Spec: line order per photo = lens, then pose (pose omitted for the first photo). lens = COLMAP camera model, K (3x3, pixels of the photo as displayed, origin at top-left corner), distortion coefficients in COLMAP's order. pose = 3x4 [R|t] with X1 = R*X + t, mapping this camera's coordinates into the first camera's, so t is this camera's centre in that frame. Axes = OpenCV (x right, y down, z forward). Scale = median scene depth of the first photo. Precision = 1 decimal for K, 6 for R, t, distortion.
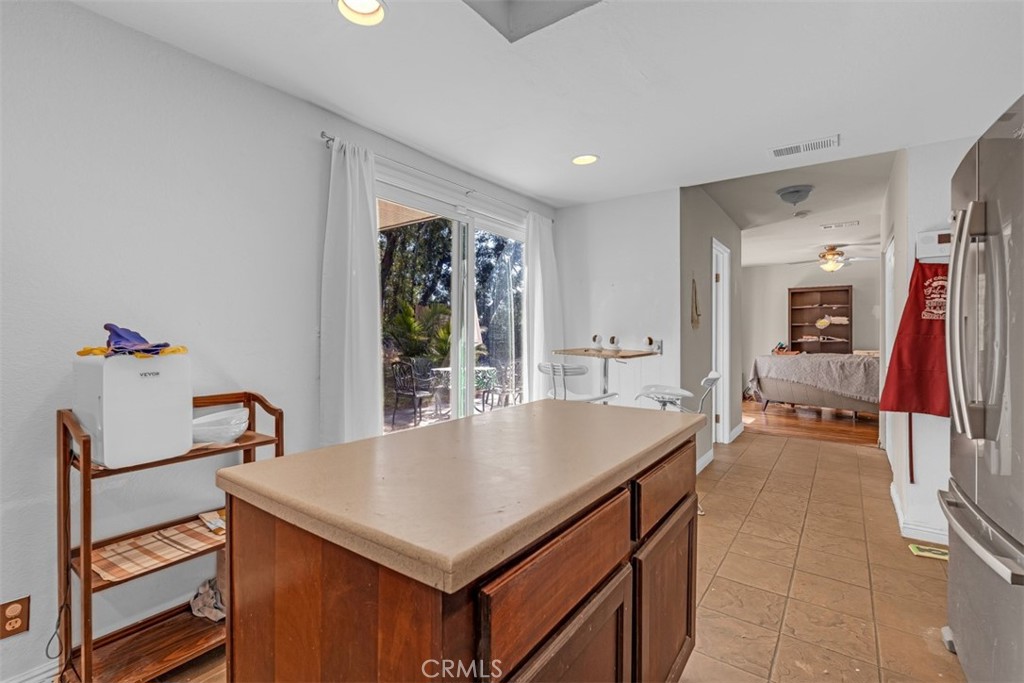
lens RADIAL K [[454.1, 0, 509.8], [0, 454.1, 335.3], [0, 0, 1]] dist [-0.006684, 0.001137]
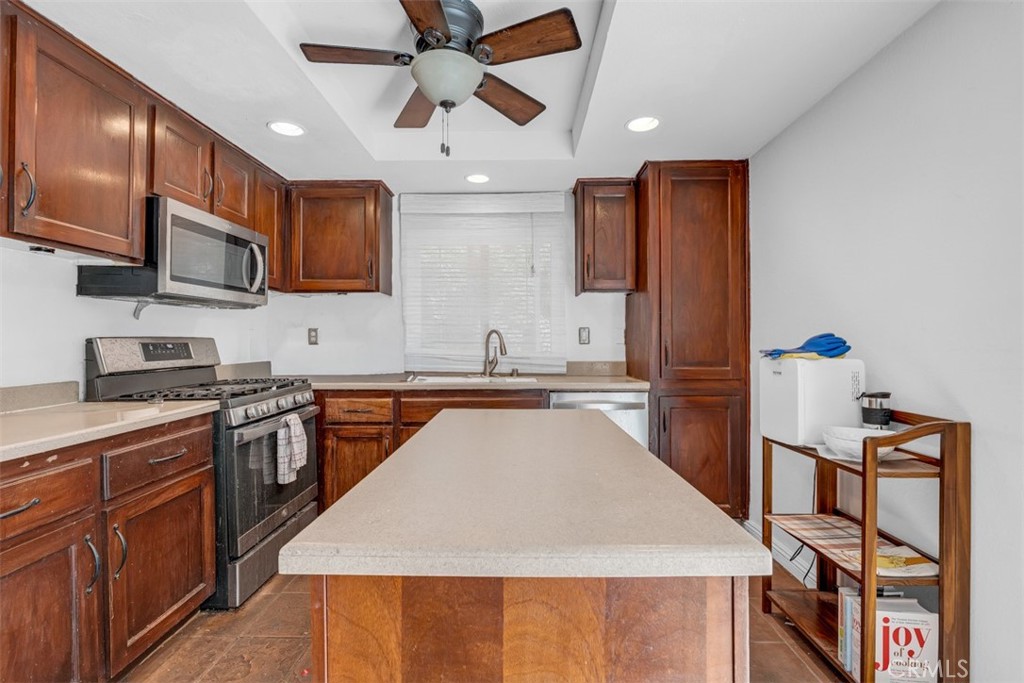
lens RADIAL K [[454.1, 0, 514.9], [0, 454.1, 342.5], [0, 0, 1]] dist [-0.006684, 0.001137]
pose [[-0.812926, -0.000748, -0.582366, 0.297773], [-0.001251, 0.999999, 0.000463, -0.000332], [0.582365, 0.001105, -0.812926, 0.846903]]
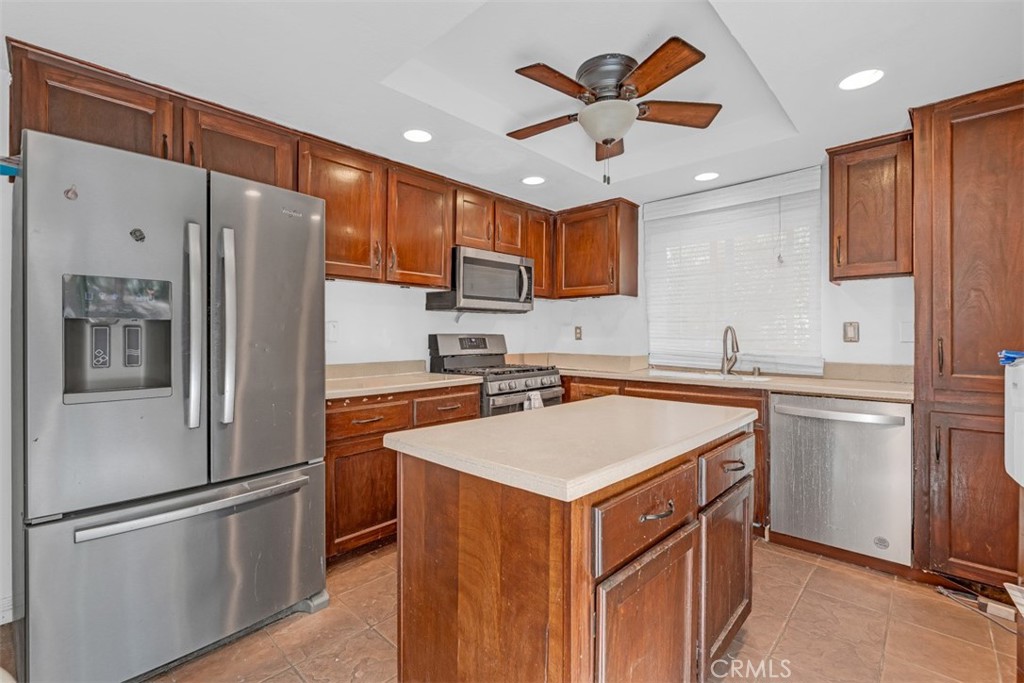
lens RADIAL K [[454.1, 0, 507.9], [0, 454.1, 337.0], [0, 0, 1]] dist [-0.006684, 0.001137]
pose [[-0.992853, -0.005973, 0.119193, 0.071823], [-0.005852, 0.999982, 0.001365, -0.003541], [-0.119199, 0.000657, -0.992870, 1.064093]]
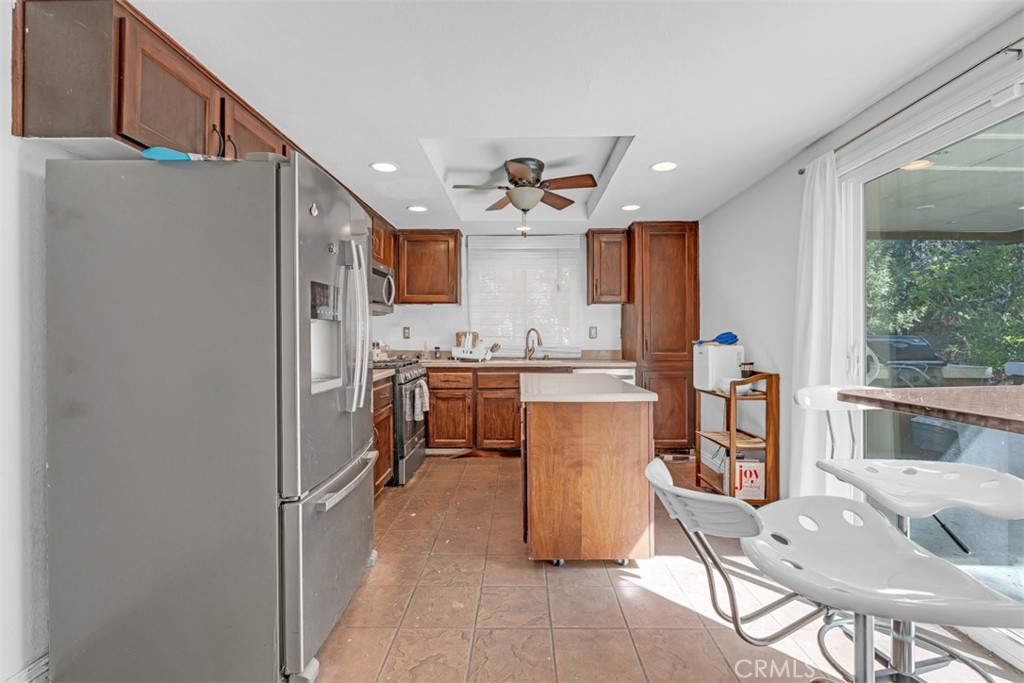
lens RADIAL K [[454.1, 0, 515.0], [0, 454.1, 335.7], [0, 0, 1]] dist [-0.006684, 0.001137]
pose [[-0.810870, -0.002856, -0.585220, 0.741983], [-0.001382, 0.999995, -0.002966, 0.000675], [0.585225, -0.001596, -0.810869, 1.243606]]
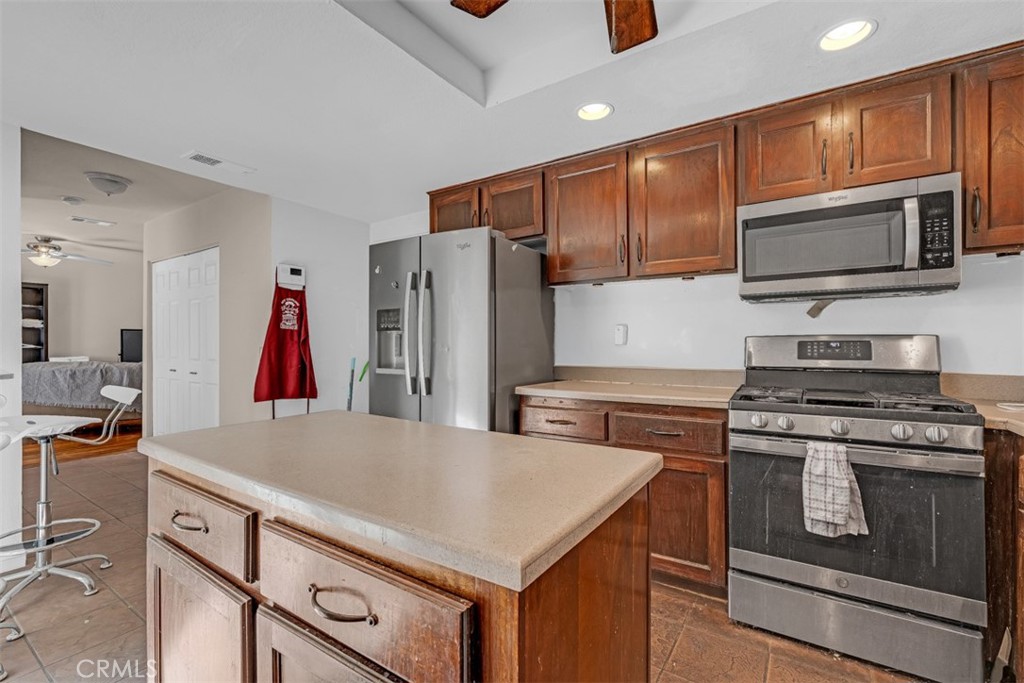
lens RADIAL K [[454.1, 0, 509.9], [0, 454.1, 342.8], [0, 0, 1]] dist [-0.006684, 0.001137]
pose [[-0.049057, -0.007561, 0.998767, -0.436361], [0.001948, 0.999969, 0.007666, -0.002784], [-0.998794, 0.002322, -0.049041, 0.367829]]
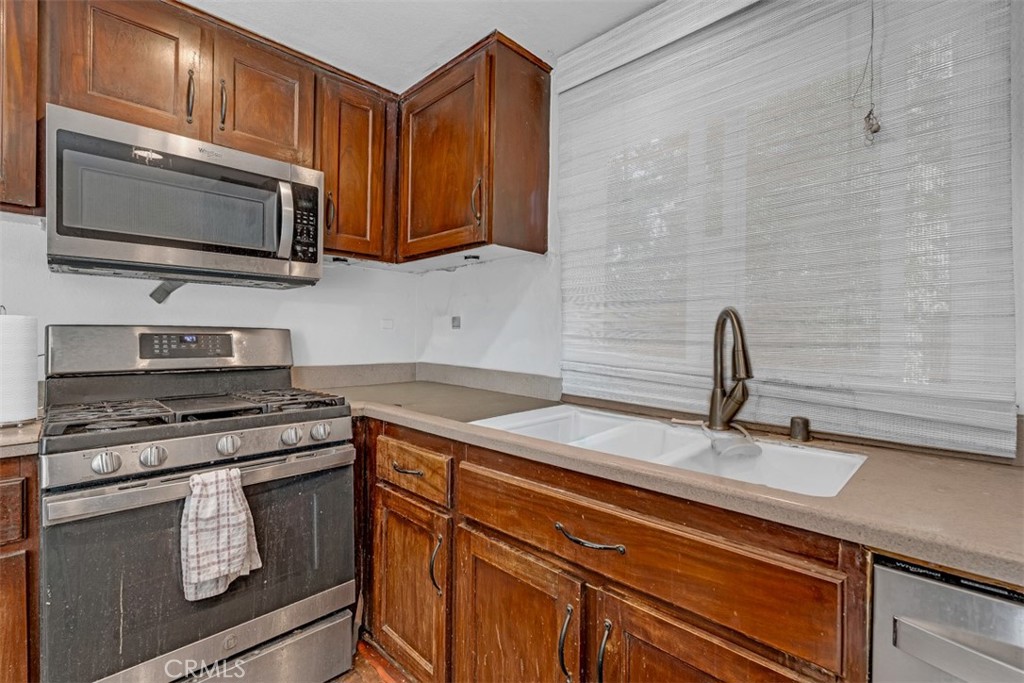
lens RADIAL K [[454.1, 0, 507.6], [0, 454.1, 340.5], [0, 0, 1]] dist [-0.006684, 0.001137]
pose [[-0.988105, -0.016538, 0.152889, -0.207014], [-0.015669, 0.999854, 0.006889, -0.000981], [-0.152981, 0.004411, -0.988219, 0.317008]]
